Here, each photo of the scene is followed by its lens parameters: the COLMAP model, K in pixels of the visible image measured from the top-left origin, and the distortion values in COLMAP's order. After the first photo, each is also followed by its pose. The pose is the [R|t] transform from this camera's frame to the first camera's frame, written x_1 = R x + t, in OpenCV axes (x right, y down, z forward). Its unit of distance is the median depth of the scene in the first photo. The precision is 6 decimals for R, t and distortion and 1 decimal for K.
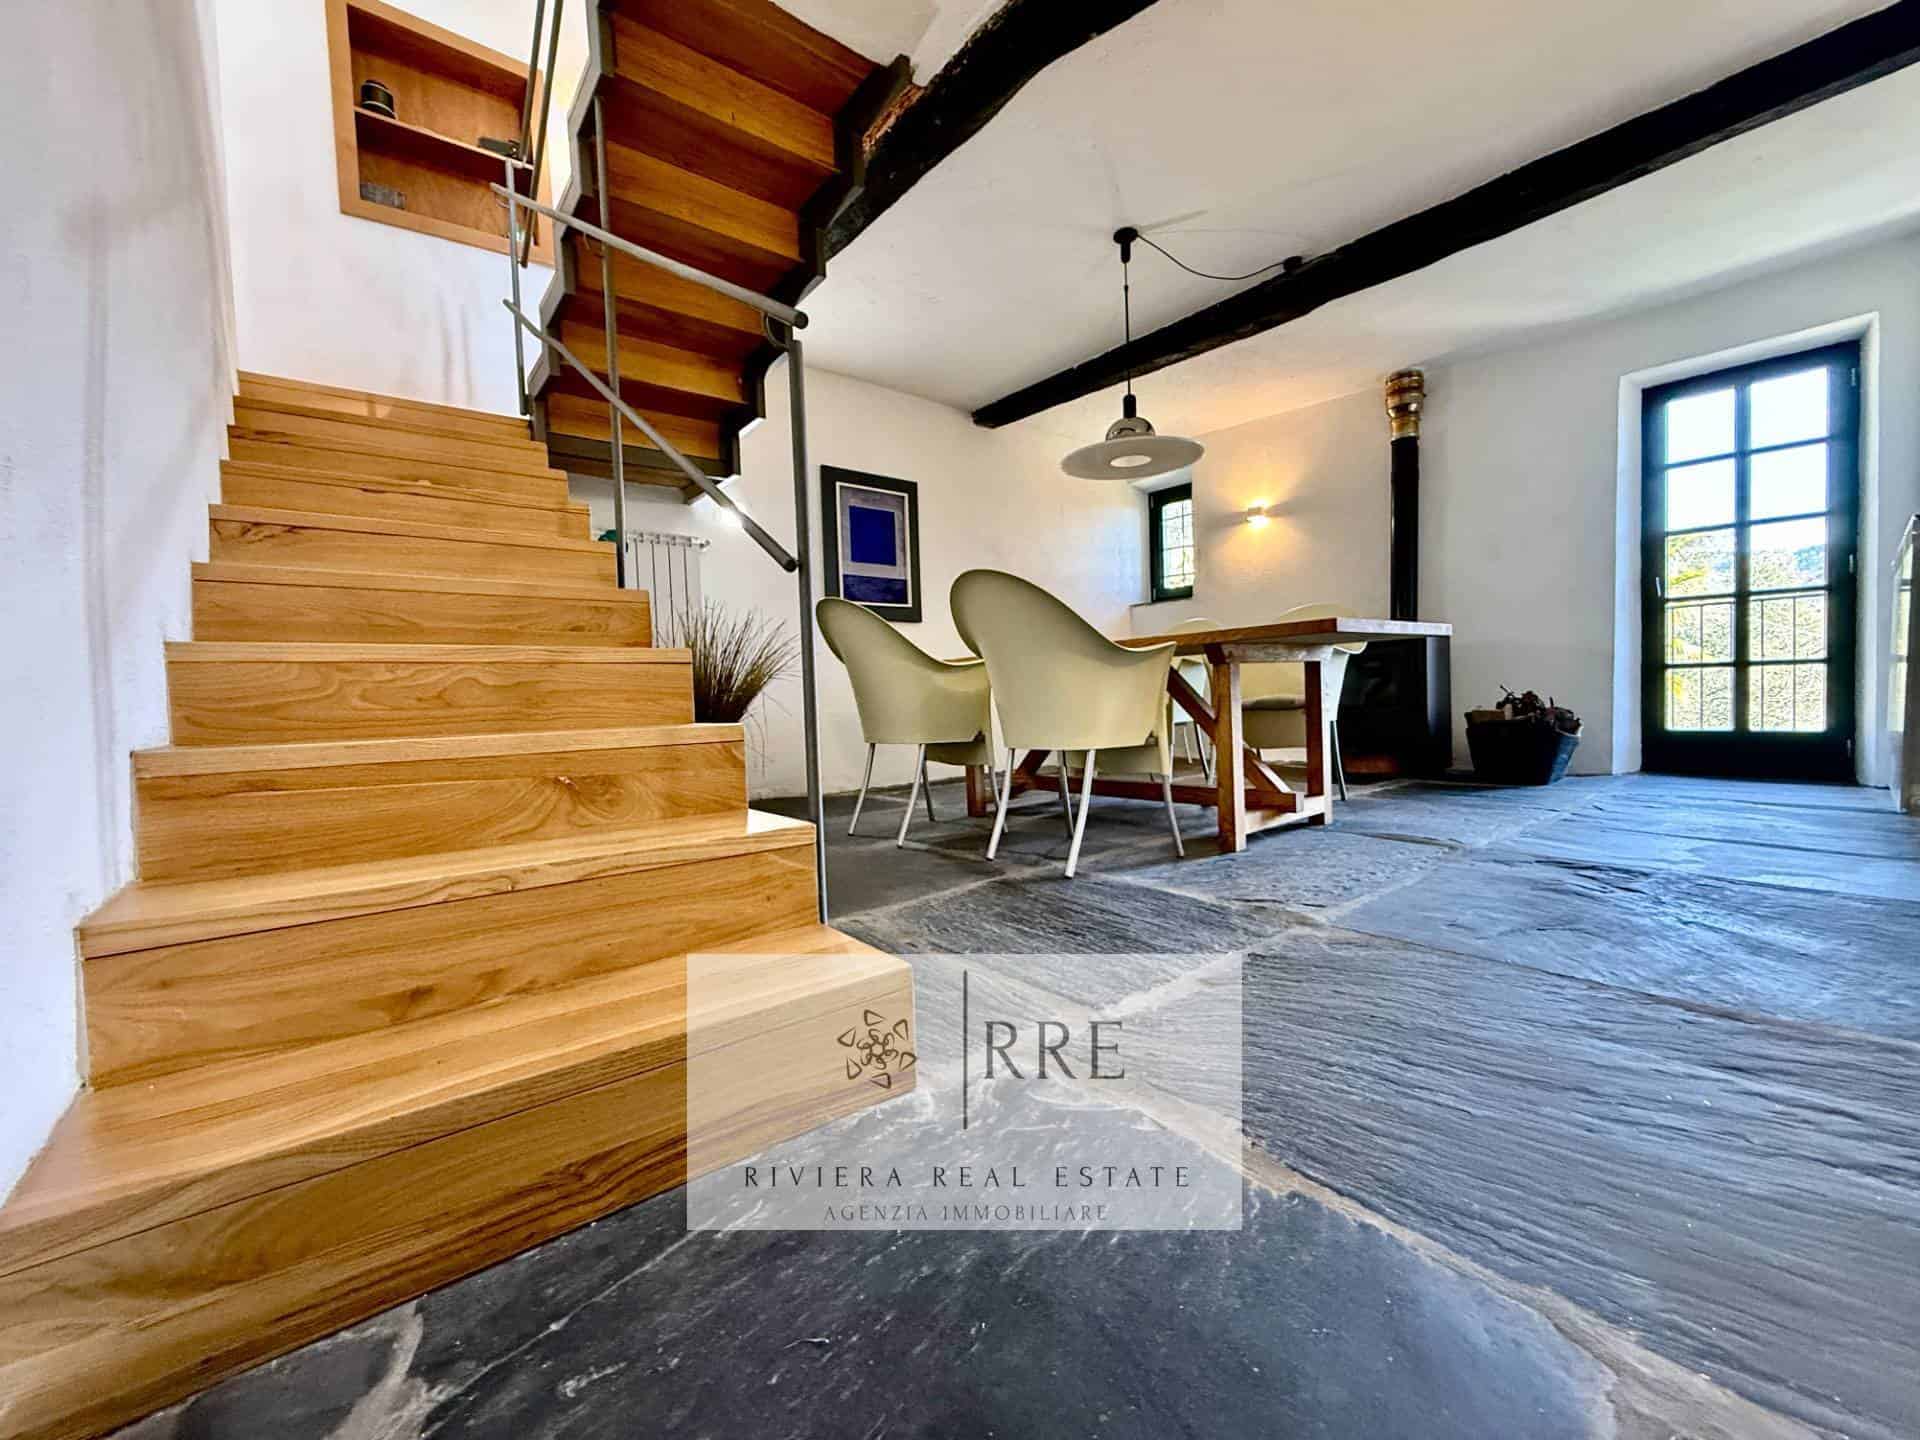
lens RADIAL K [[765.2, 0, 960.0], [0, 765.2, 720.0], [0, 0, 1]] dist [0.001251, 0.000008]
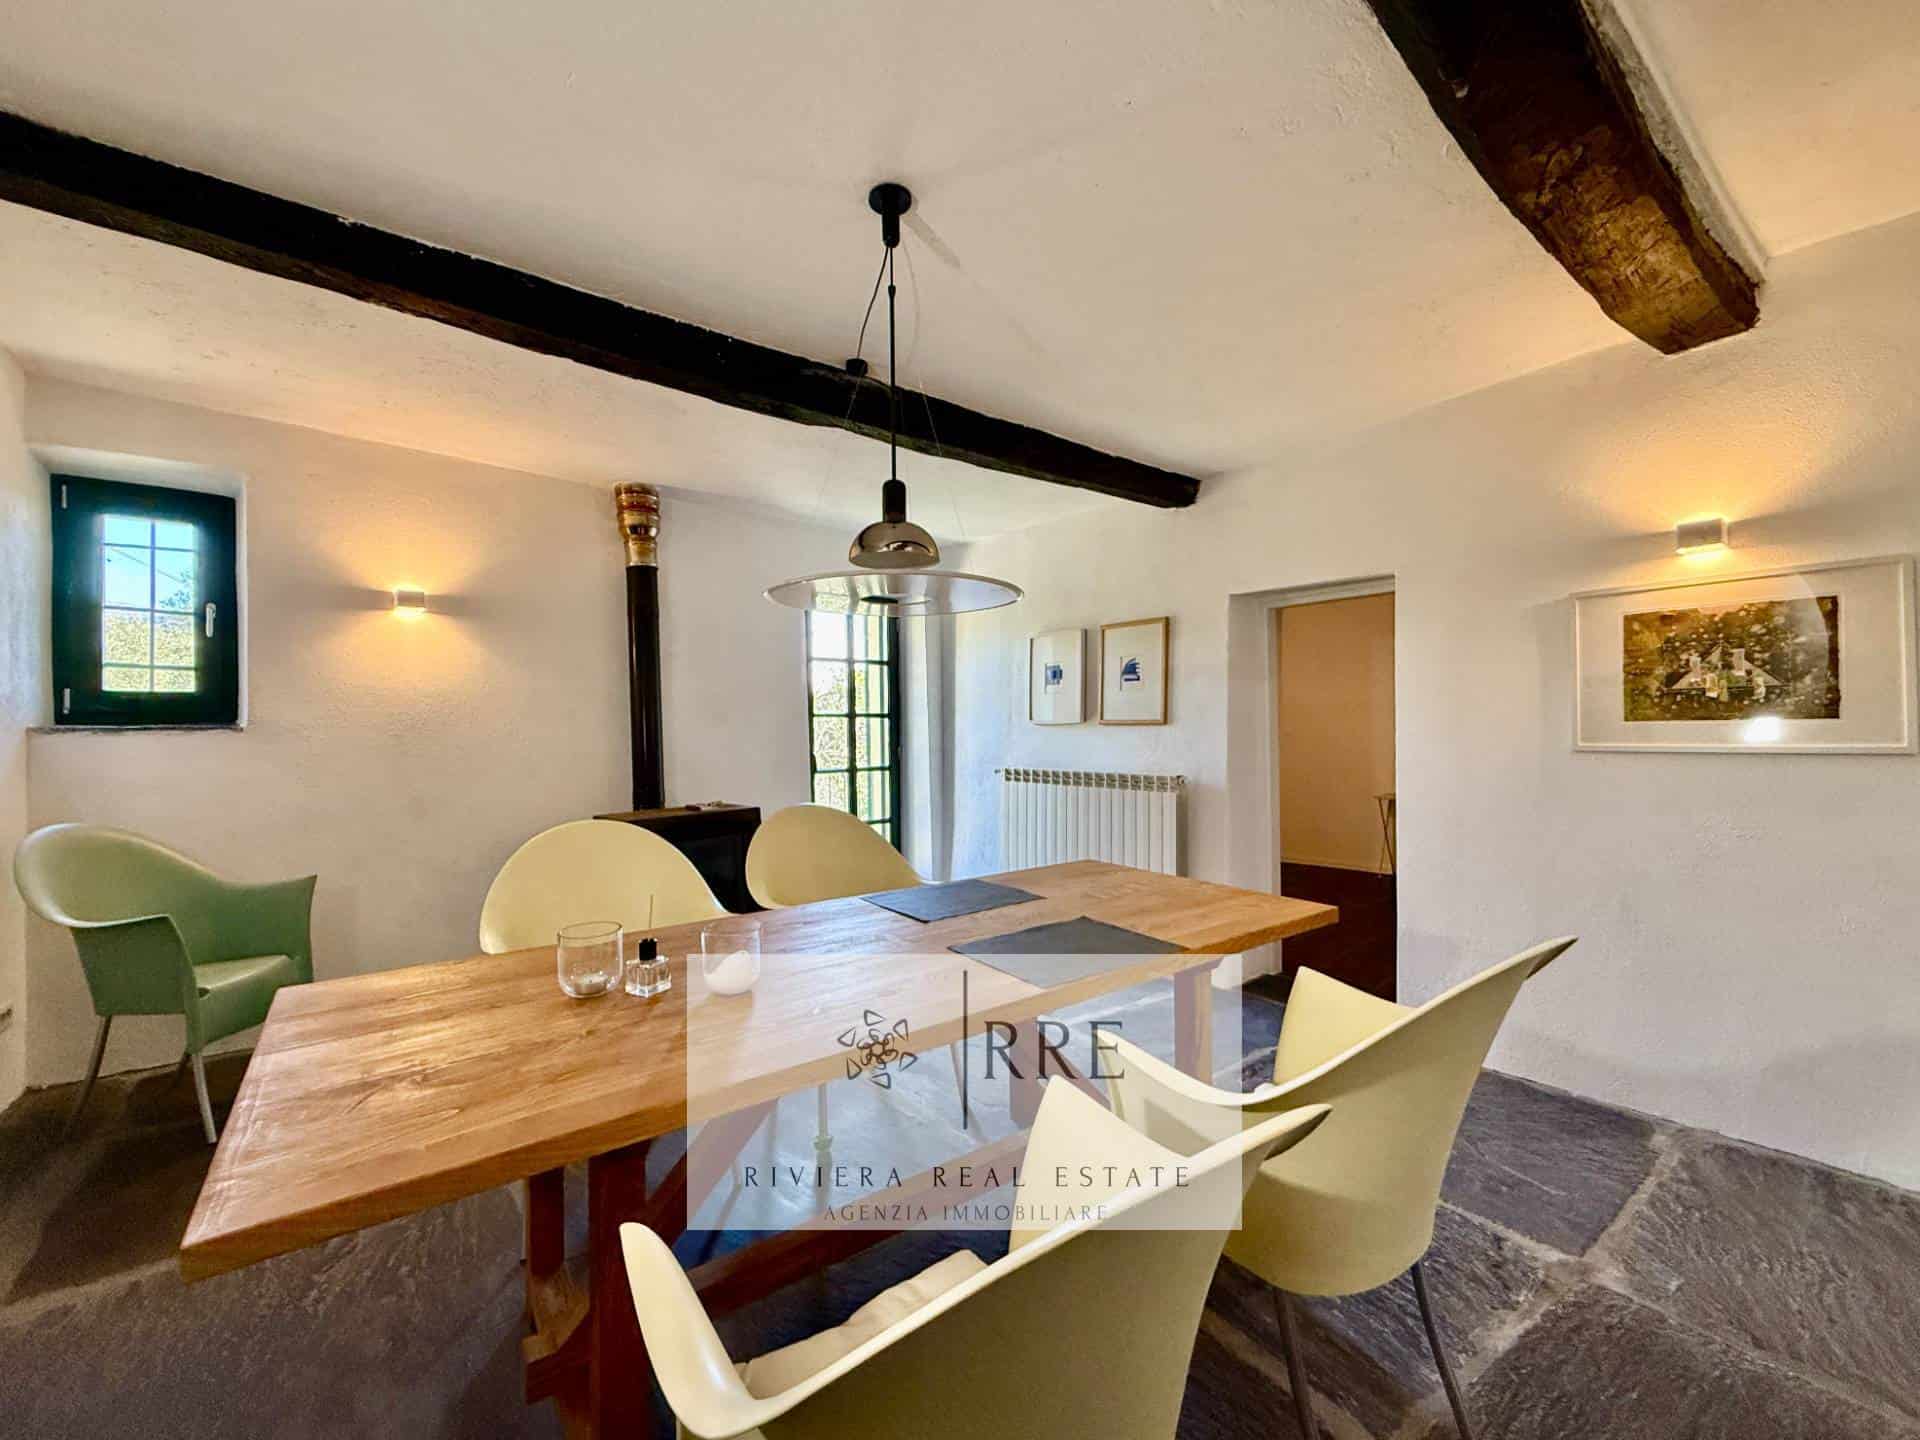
lens RADIAL K [[765.2, 0, 960.0], [0, 765.2, 720.0], [0, 0, 1]] dist [0.001251, 0.000008]
pose [[0.056750, 0.049390, 0.997166, -0.266345], [0.041713, 0.997786, -0.051795, -0.185289], [-0.997517, 0.044535, 0.054564, 0.786765]]
